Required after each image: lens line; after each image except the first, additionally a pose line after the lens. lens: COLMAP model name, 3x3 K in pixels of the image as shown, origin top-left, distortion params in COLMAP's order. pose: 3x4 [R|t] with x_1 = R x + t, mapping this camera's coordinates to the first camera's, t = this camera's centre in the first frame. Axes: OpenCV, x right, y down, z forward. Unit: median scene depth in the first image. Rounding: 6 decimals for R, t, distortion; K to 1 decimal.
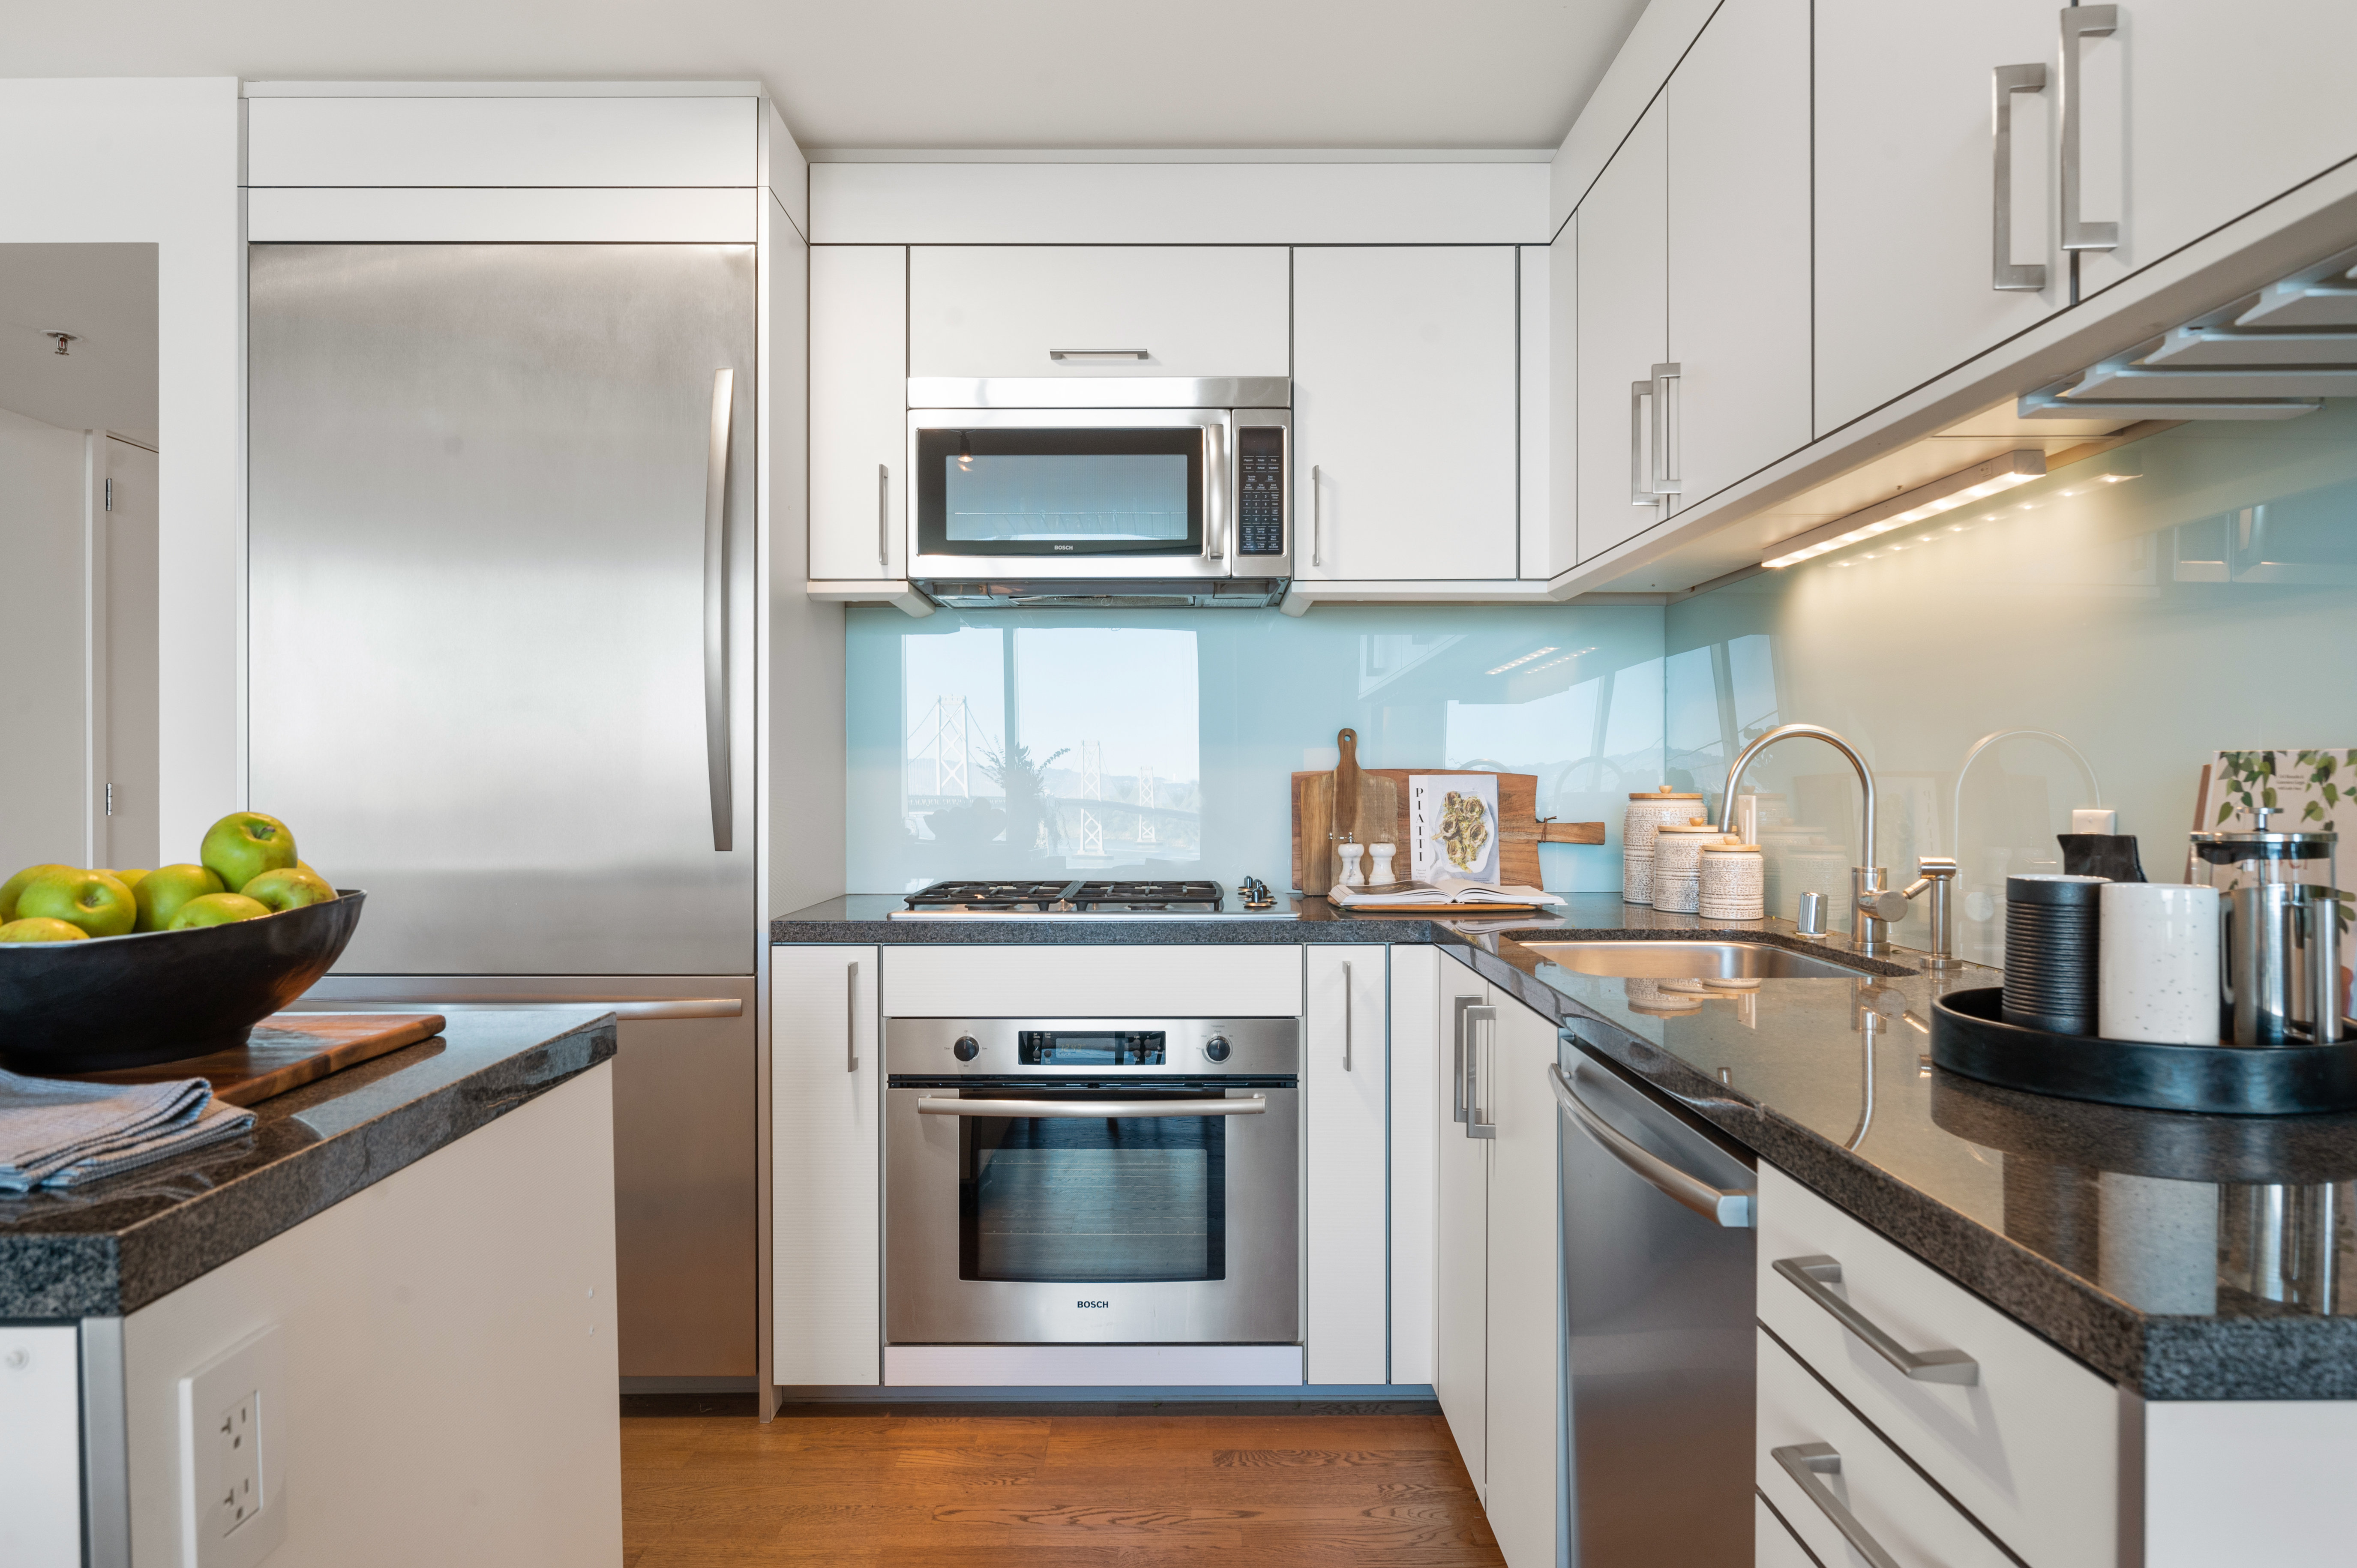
lens RADIAL K [[1424.0, 0, 1176.4], [0, 1424.0, 784.6], [0, 0, 1]] dist [-0.000808, -0.000046]
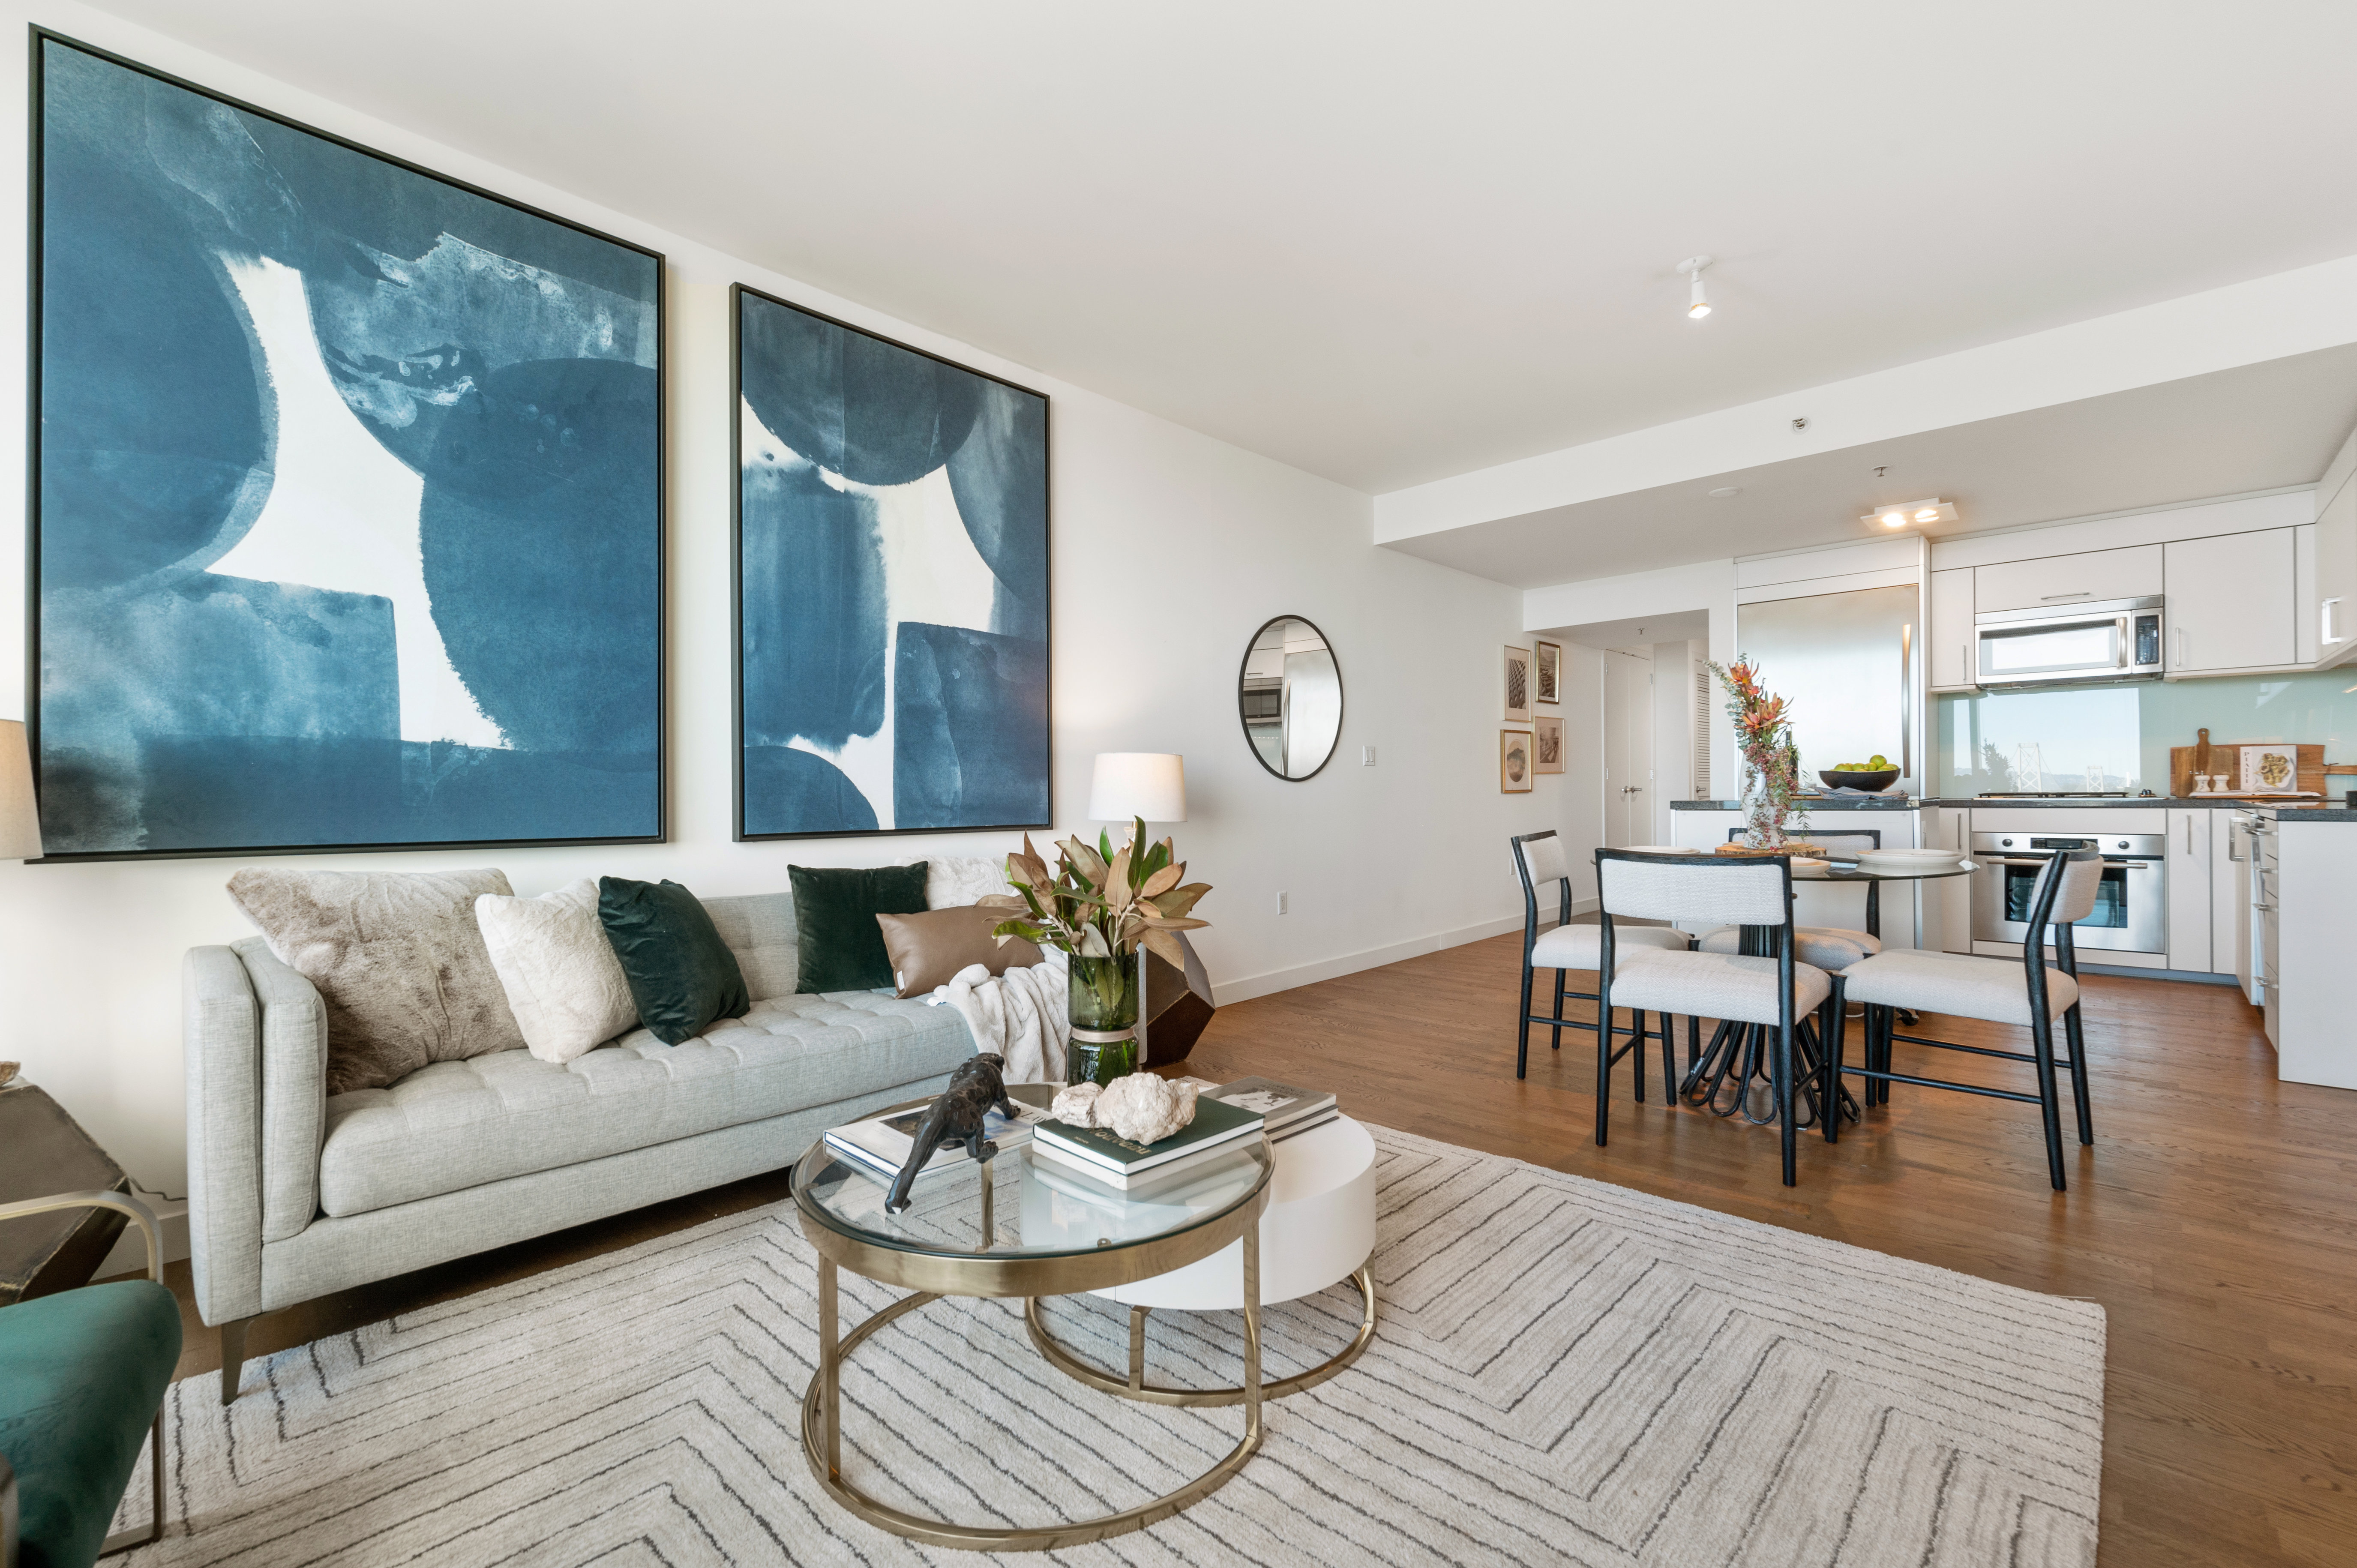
lens RADIAL K [[943.6, 0, 1197.4], [0, 943.6, 780.3], [0, 0, 1]] dist [-0.004464, -0.001255]
pose [[0.707009, -0.008868, -0.707149, 0.038872], [0.001777, 0.999940, -0.010763, 0.065928], [0.707203, 0.006353, 0.706982, -1.399181]]
